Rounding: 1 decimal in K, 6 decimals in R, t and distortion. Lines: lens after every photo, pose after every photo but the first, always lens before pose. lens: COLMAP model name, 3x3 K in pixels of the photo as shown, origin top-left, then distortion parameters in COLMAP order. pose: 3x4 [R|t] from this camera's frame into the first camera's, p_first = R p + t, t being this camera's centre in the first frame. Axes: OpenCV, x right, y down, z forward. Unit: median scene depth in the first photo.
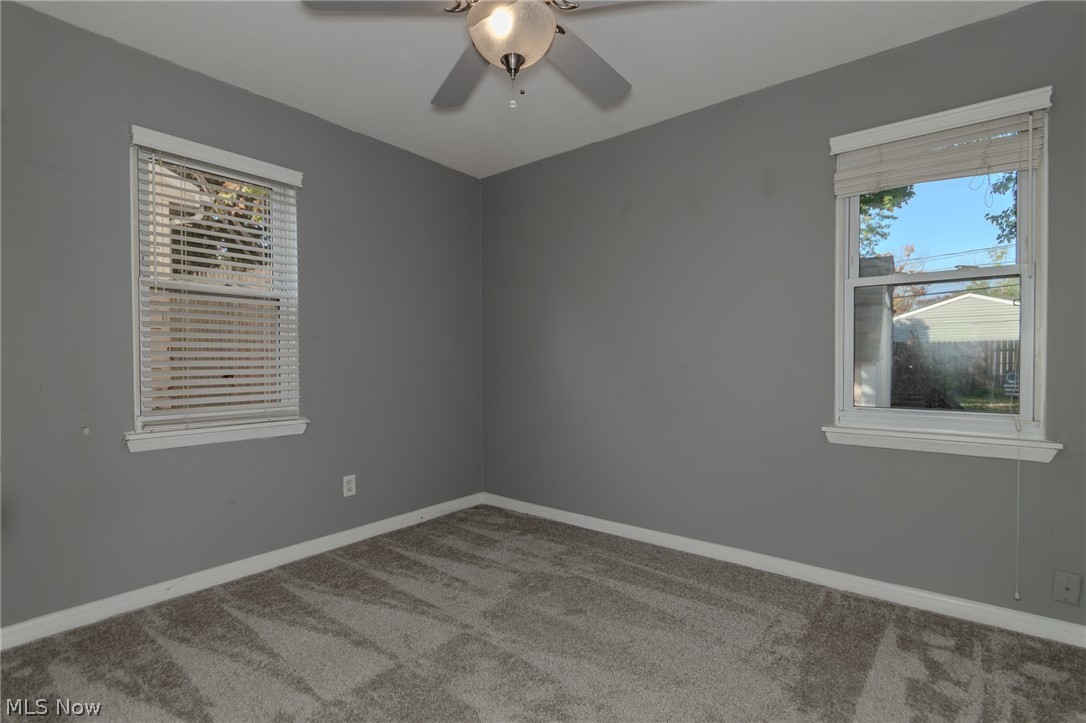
lens RADIAL K [[525.7, 0, 544.5], [0, 525.7, 367.2], [0, 0, 1]] dist [-0.000909, -0.000875]
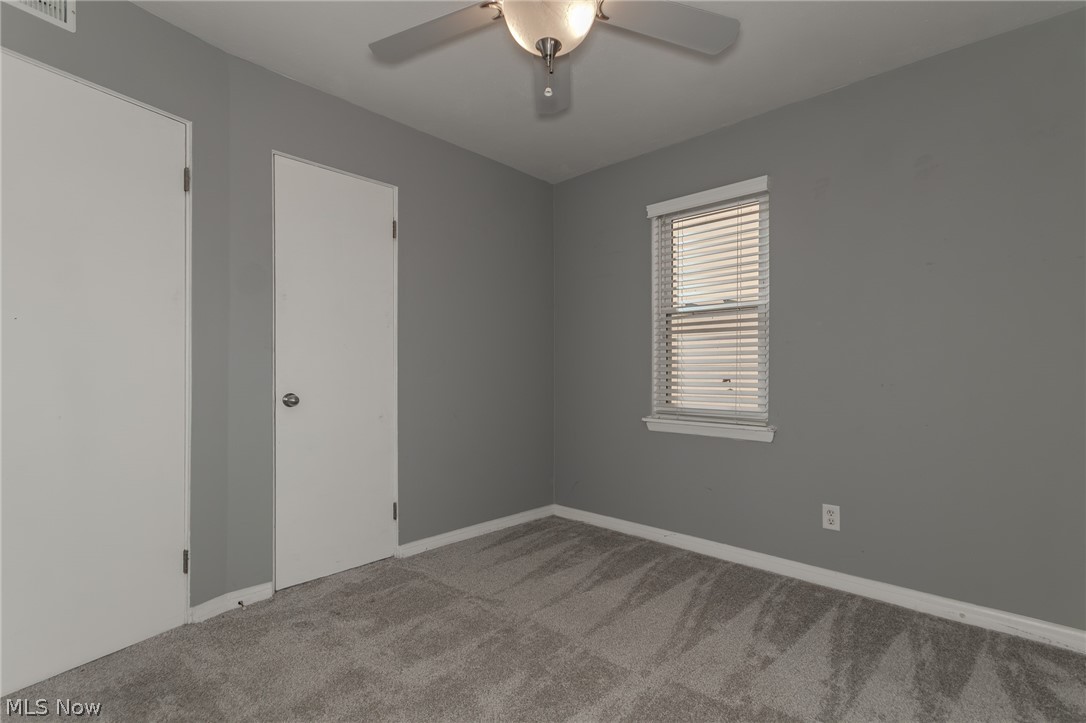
lens RADIAL K [[525.7, 0, 544.5], [0, 525.7, 367.2], [0, 0, 1]] dist [-0.000909, -0.000875]
pose [[-0.116627, -0.002428, -0.993173, 0.630469], [-0.012348, 0.999923, -0.000995, -0.006741], [0.993099, 0.012148, -0.116648, 0.800667]]
